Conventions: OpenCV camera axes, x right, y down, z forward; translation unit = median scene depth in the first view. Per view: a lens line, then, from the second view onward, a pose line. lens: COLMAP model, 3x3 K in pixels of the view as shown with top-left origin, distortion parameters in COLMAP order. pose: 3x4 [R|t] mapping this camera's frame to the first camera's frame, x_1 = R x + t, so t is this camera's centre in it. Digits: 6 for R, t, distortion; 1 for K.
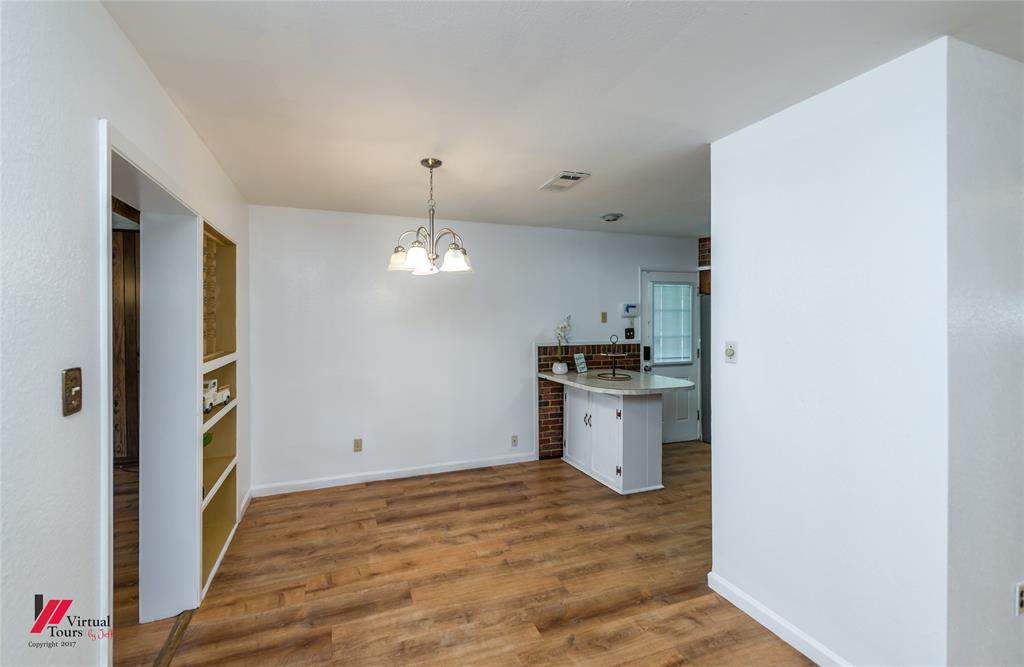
lens RADIAL K [[420.6, 0, 483.8], [0, 420.6, 320.4], [0, 0, 1]] dist [0.033231, 0.000019]
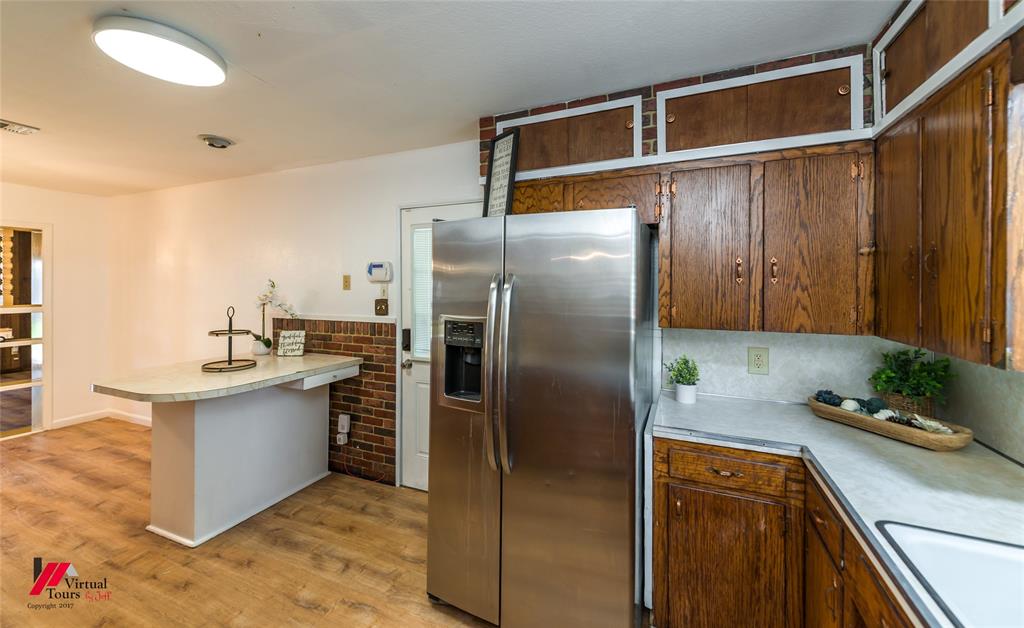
lens RADIAL K [[398.0, 0, 512.2], [0, 398.0, 290.4], [0, 0, 1]] dist [0.009397, -0.000168]
pose [[0.731590, 0.005535, -0.681722, 1.029280], [-0.008936, 0.999959, -0.001470, 0.004460], [0.681686, 0.007167, 0.731609, 0.767299]]
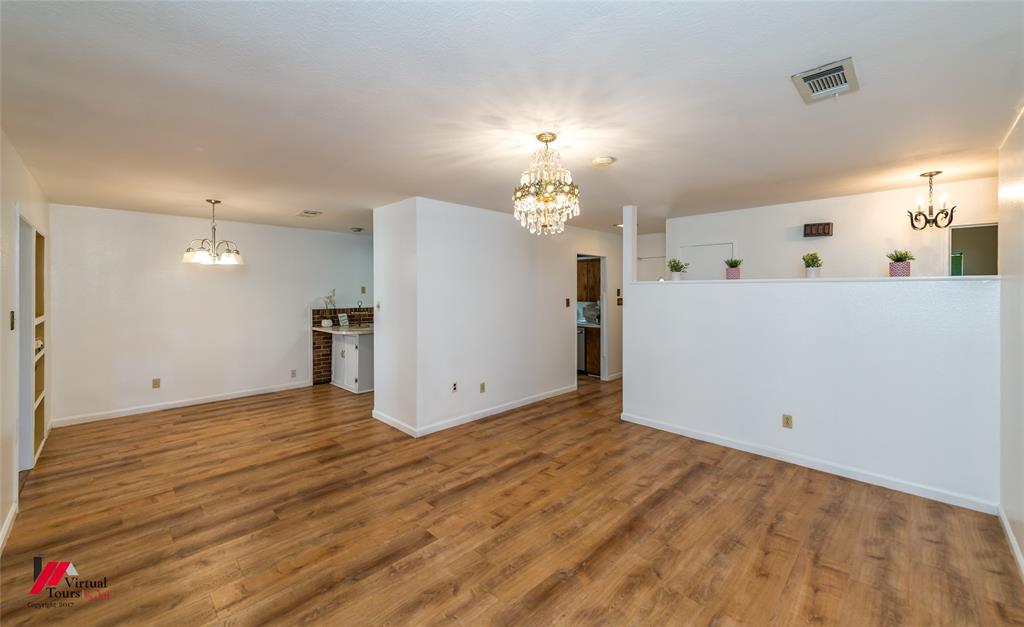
lens RADIAL K [[398.0, 0, 512.2], [0, 398.0, 289.9], [0, 0, 1]] dist [0.009397, -0.000168]
pose [[0.902782, 0.000612, 0.430098, 0.160433], [0.002286, 0.999978, -0.006221, 0.002741], [-0.430093, 0.006599, 0.902761, -0.586099]]
